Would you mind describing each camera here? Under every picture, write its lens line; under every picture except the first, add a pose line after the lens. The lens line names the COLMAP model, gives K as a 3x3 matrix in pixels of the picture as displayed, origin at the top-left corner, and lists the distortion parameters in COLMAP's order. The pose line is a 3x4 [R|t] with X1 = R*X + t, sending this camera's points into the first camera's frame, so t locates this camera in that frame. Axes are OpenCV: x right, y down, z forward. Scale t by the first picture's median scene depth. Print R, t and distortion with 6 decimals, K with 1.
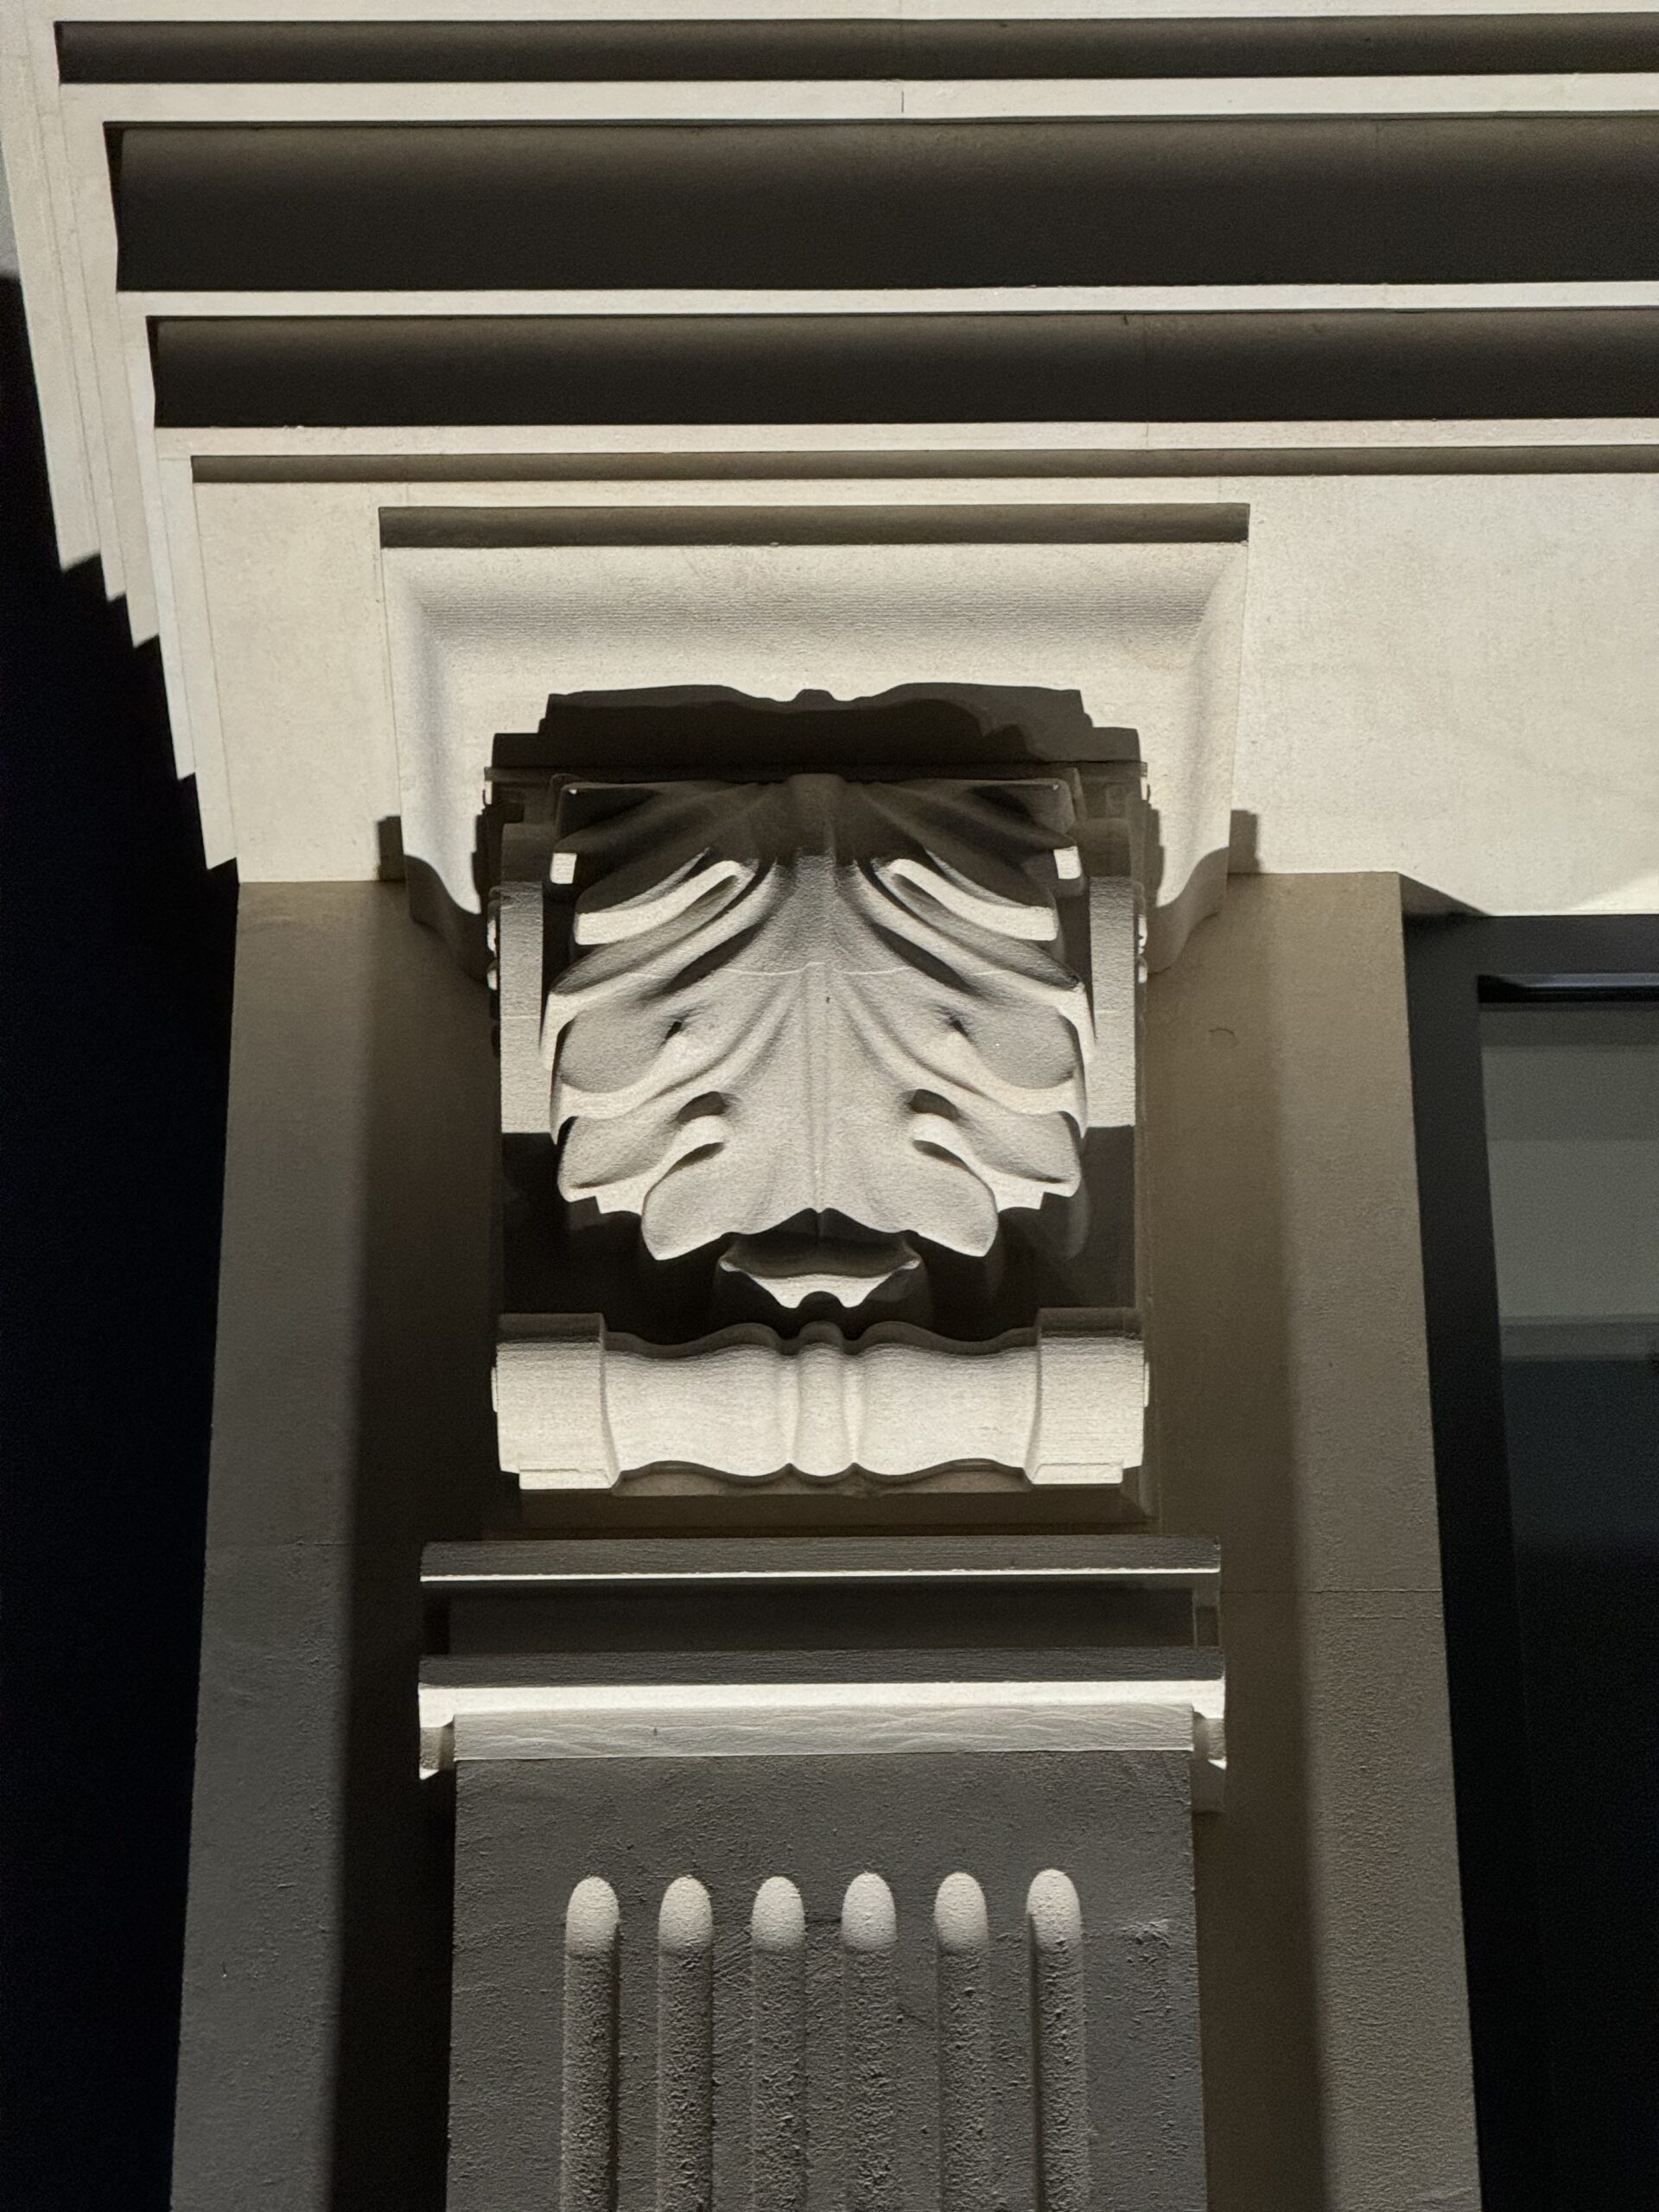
lens RADIAL K [[7751.9, 0, 829.5], [0, 7751.9, 1106.0], [0, 0, 1]] dist [0.111531, 5.236571]
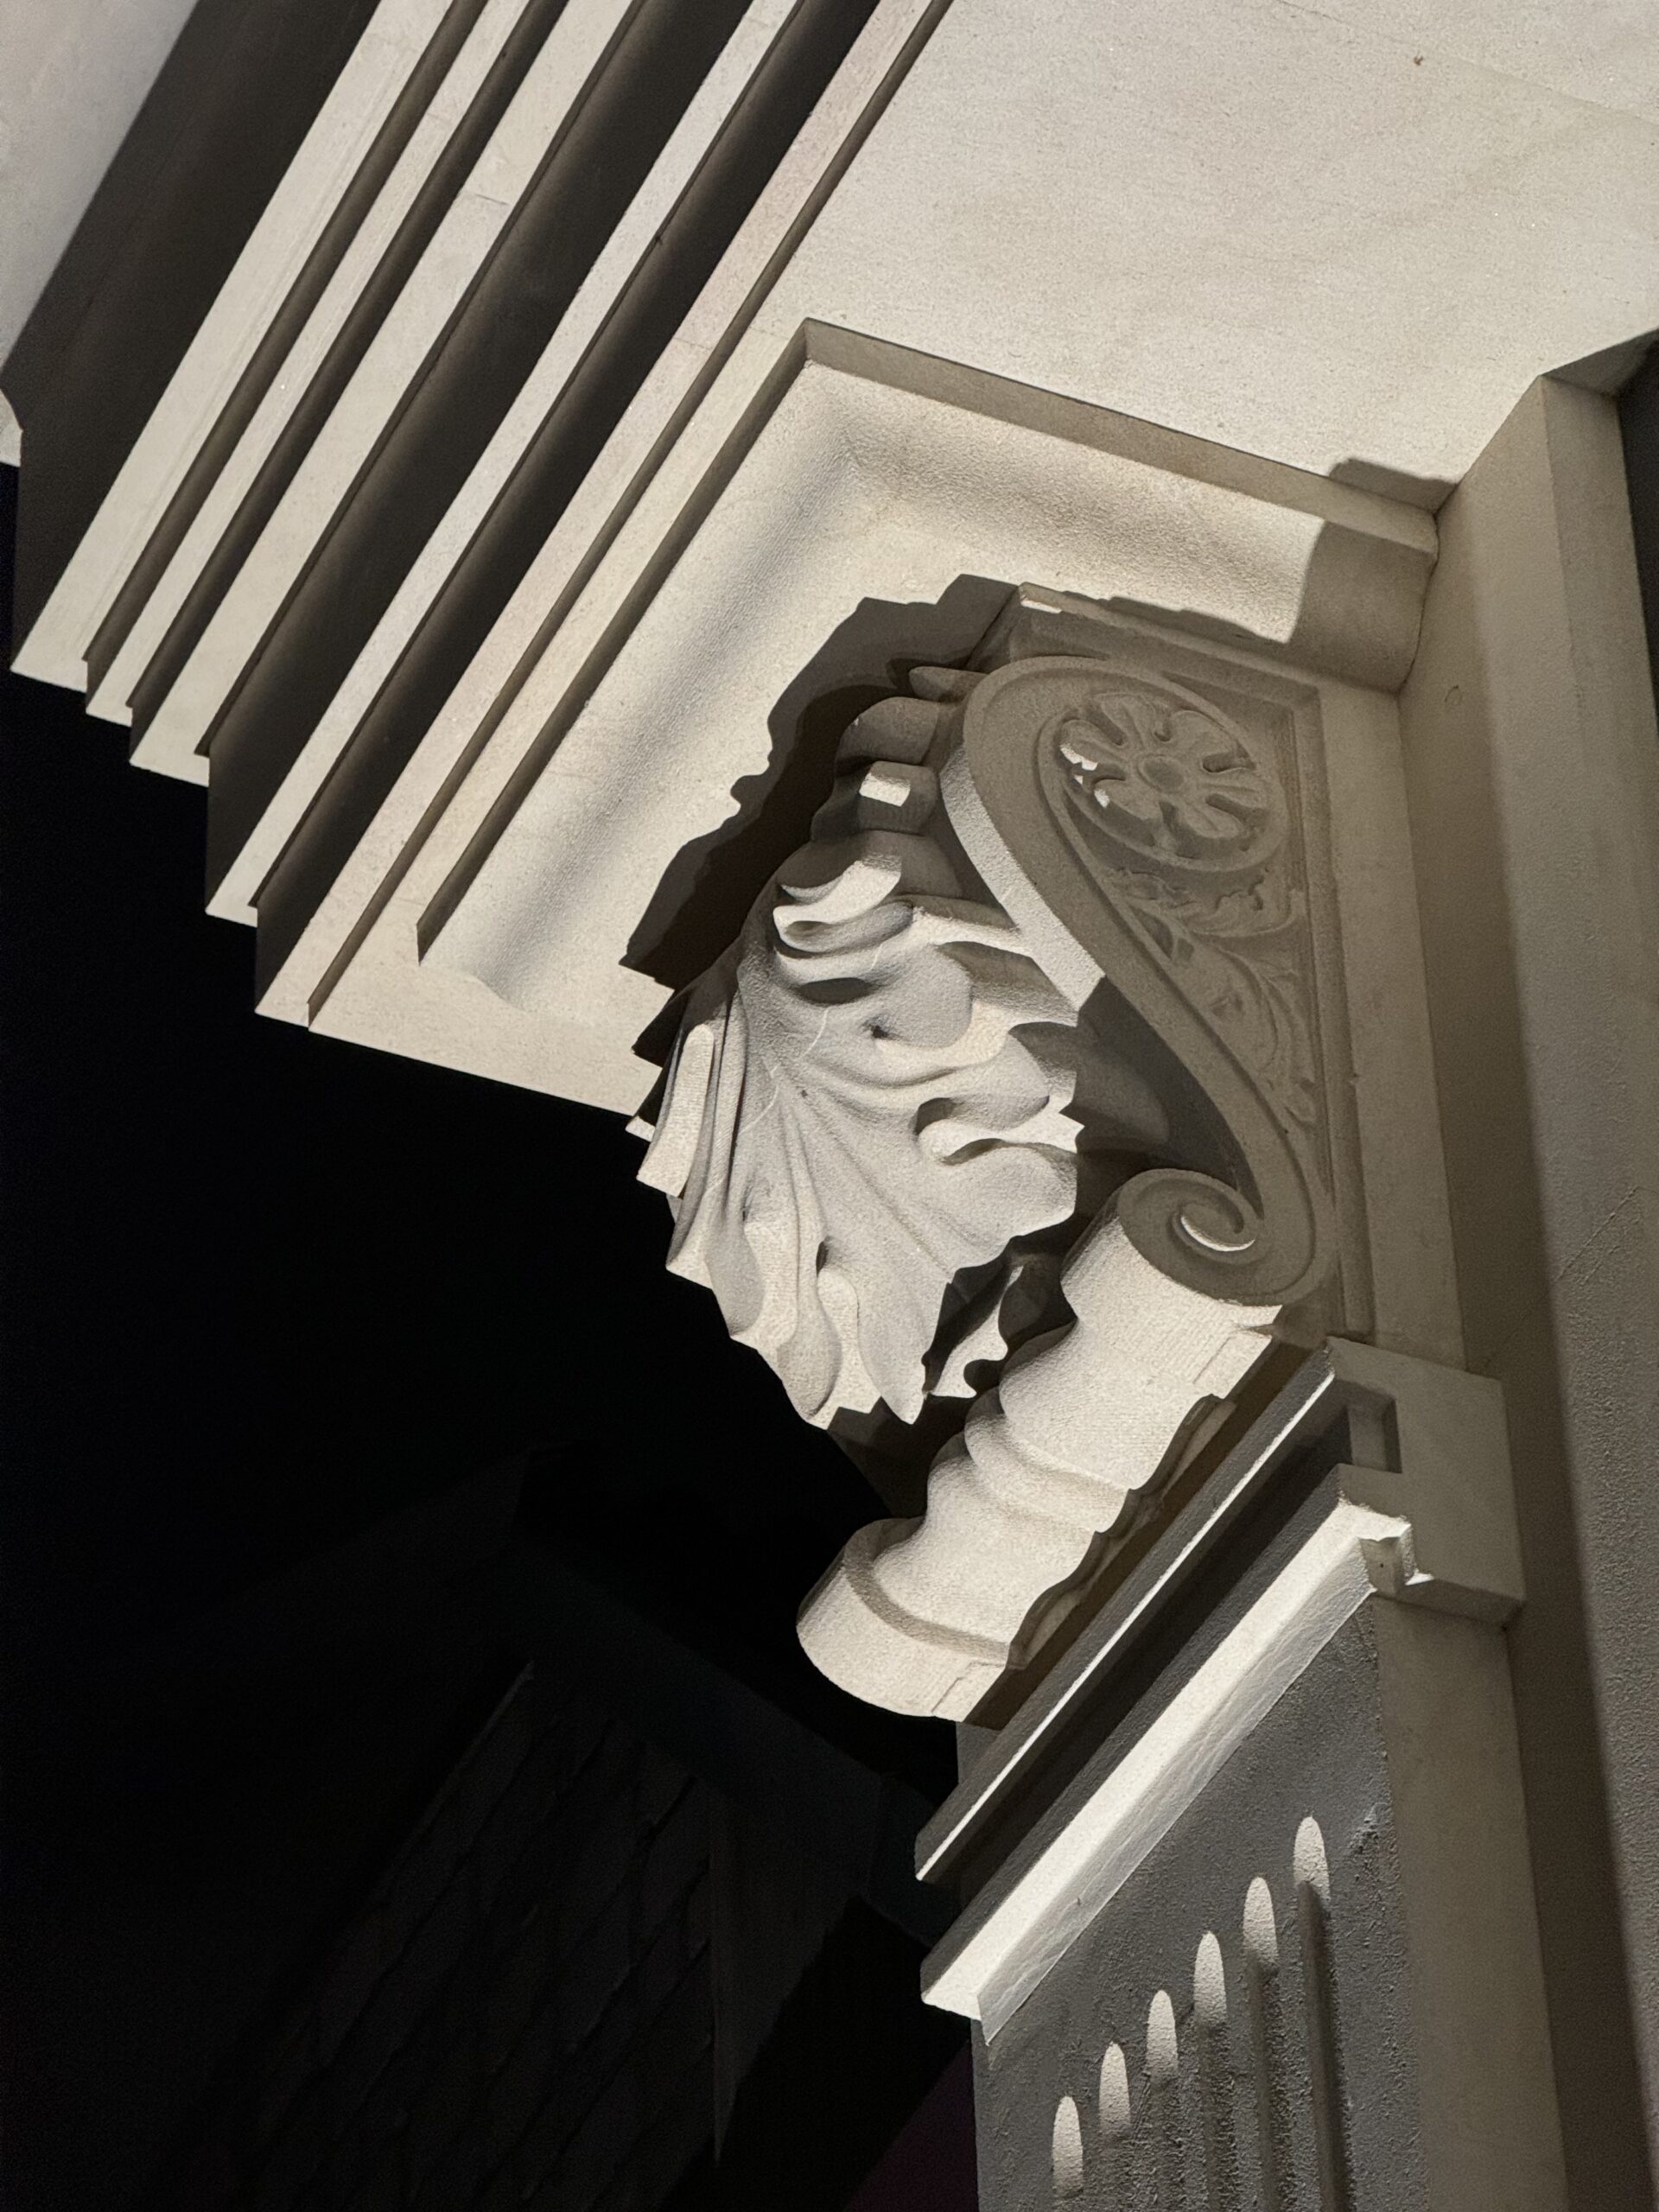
lens RADIAL K [[7751.9, 0, 829.5], [0, 7751.9, 1106.0], [0, 0, 1]] dist [0.111531, 5.236571]
pose [[0.420764, -0.577316, -0.699760, 0.612318], [0.545387, 0.777382, -0.313416, 0.263179], [0.724921, -0.249766, 0.641955, 0.437300]]
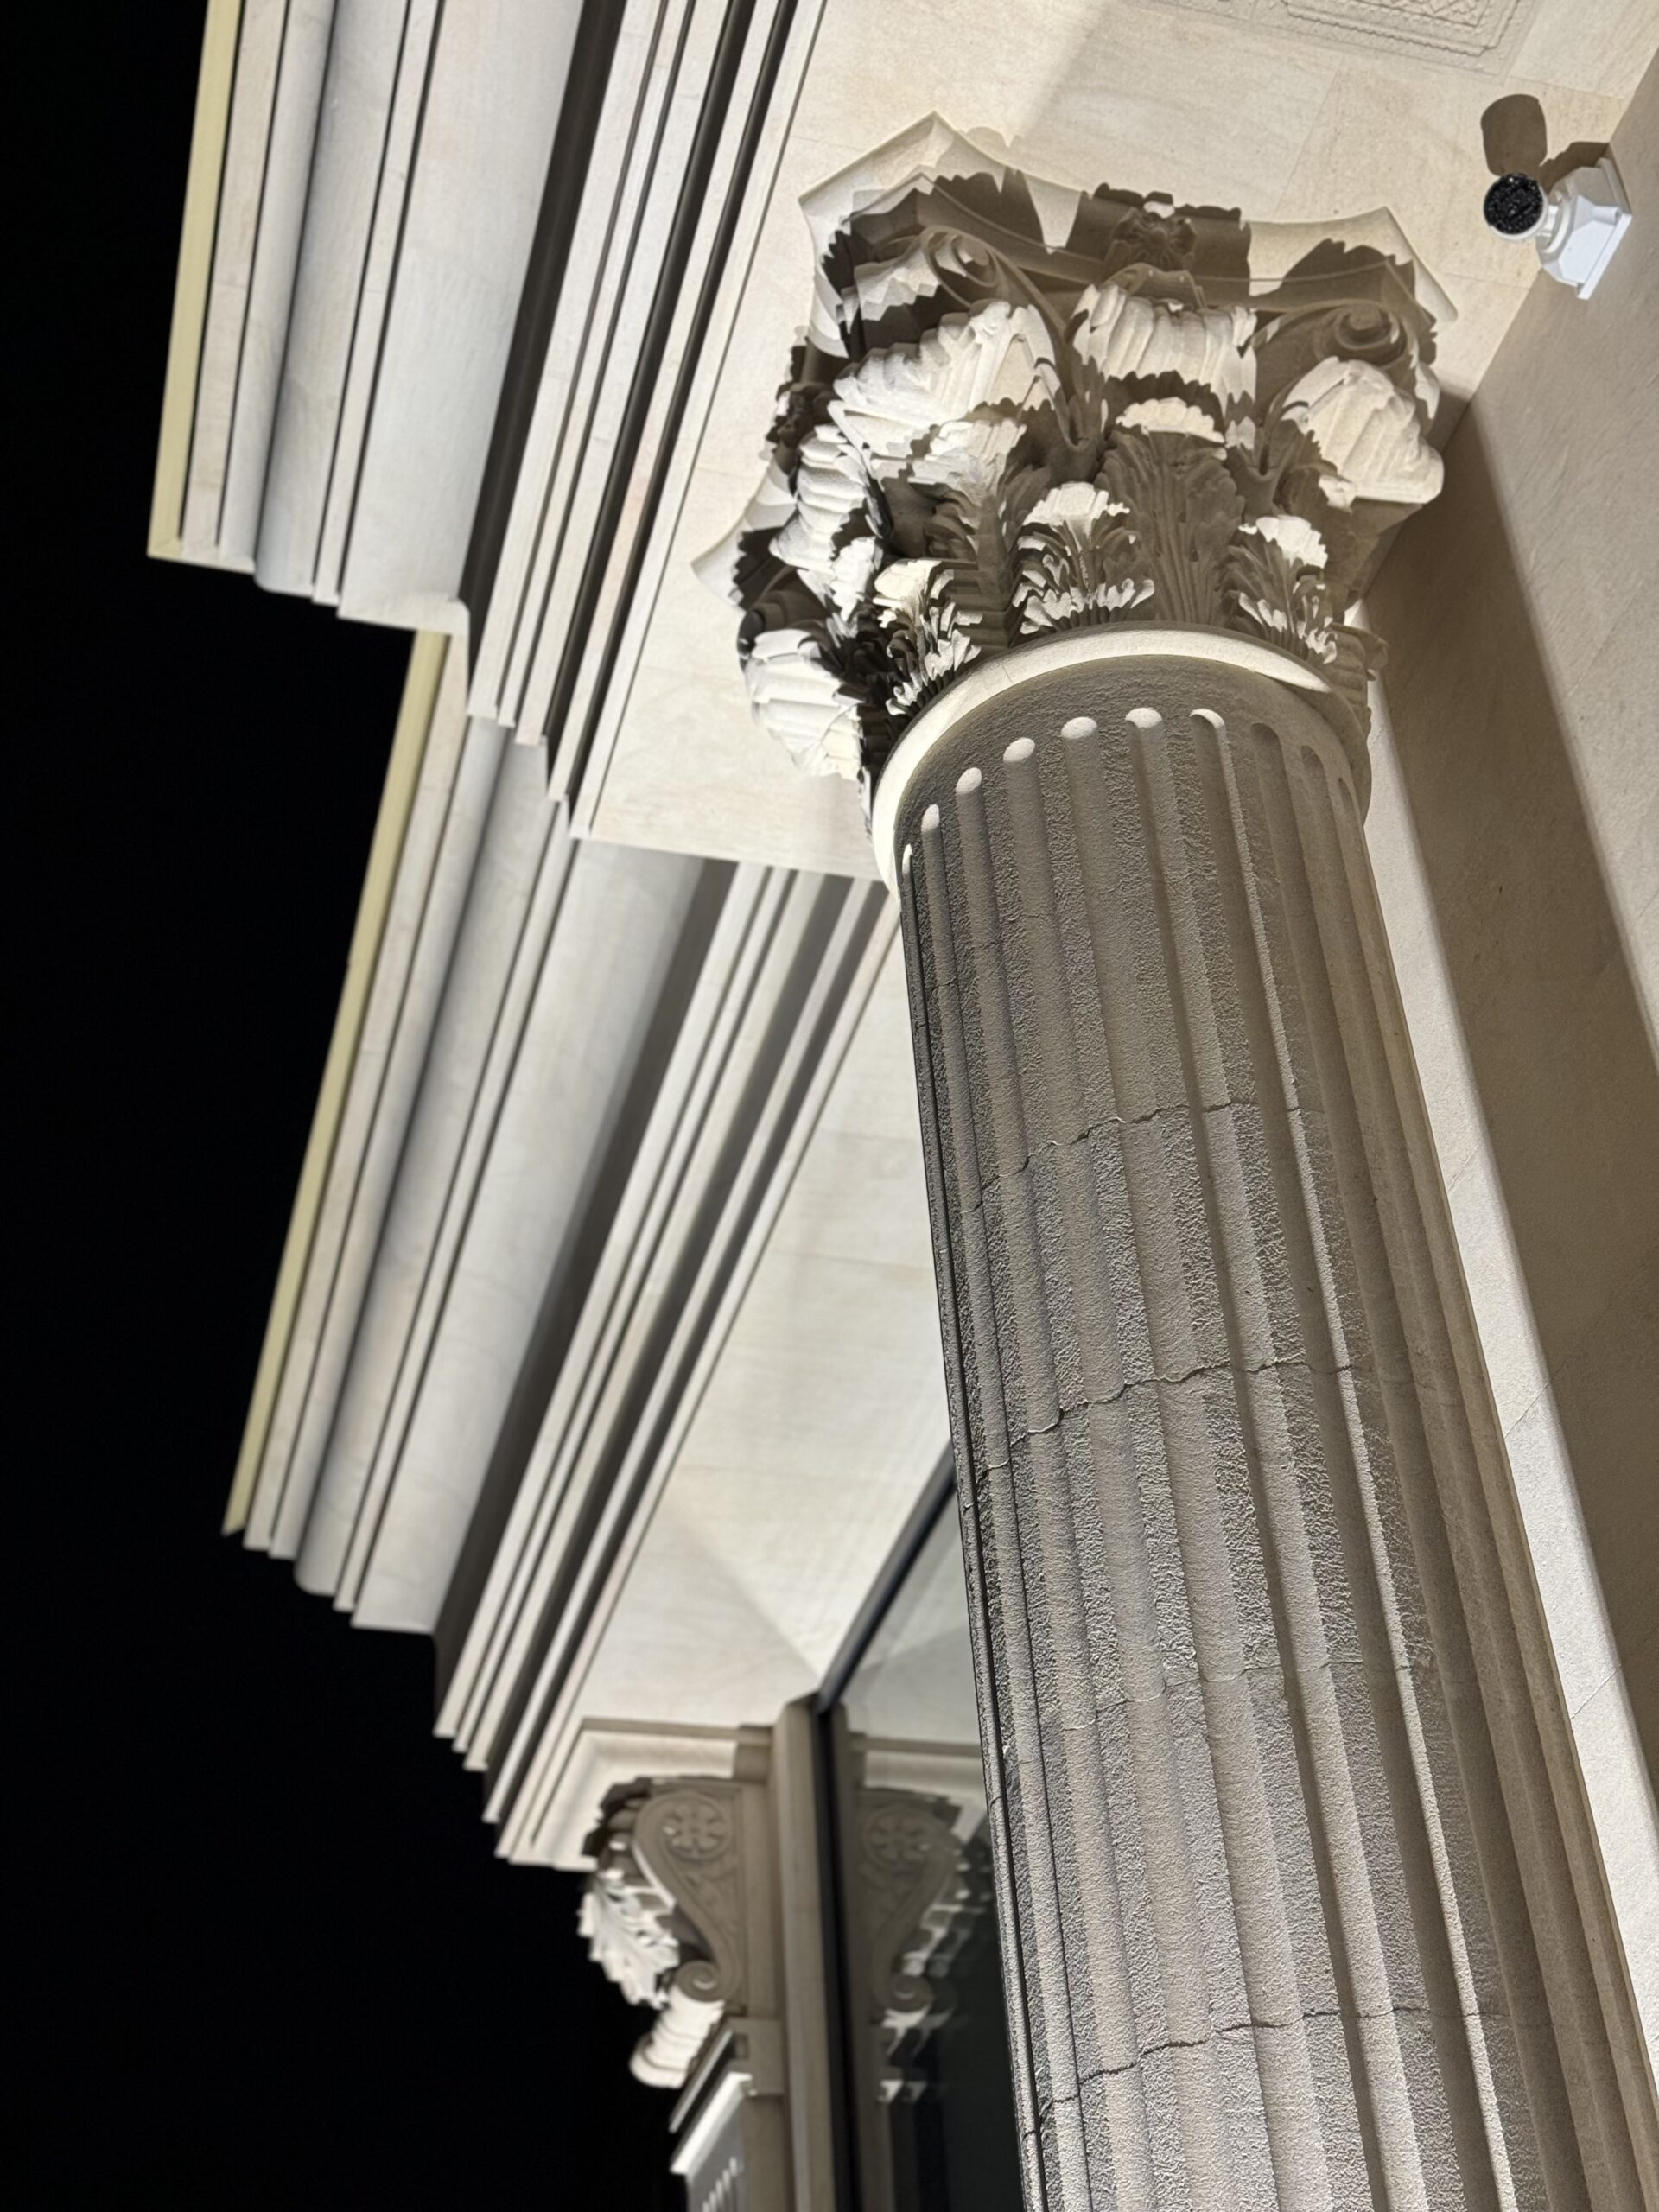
lens RADIAL K [[3042.9, 0, 829.5], [0, 3042.9, 1106.0], [0, 0, 1]] dist [0.009797, -0.010176]
pose [[0.261991, -0.613270, -0.745159, 1.169535], [0.607018, 0.704982, -0.366782, 0.264926], [0.750260, -0.356231, 0.556964, 0.483486]]
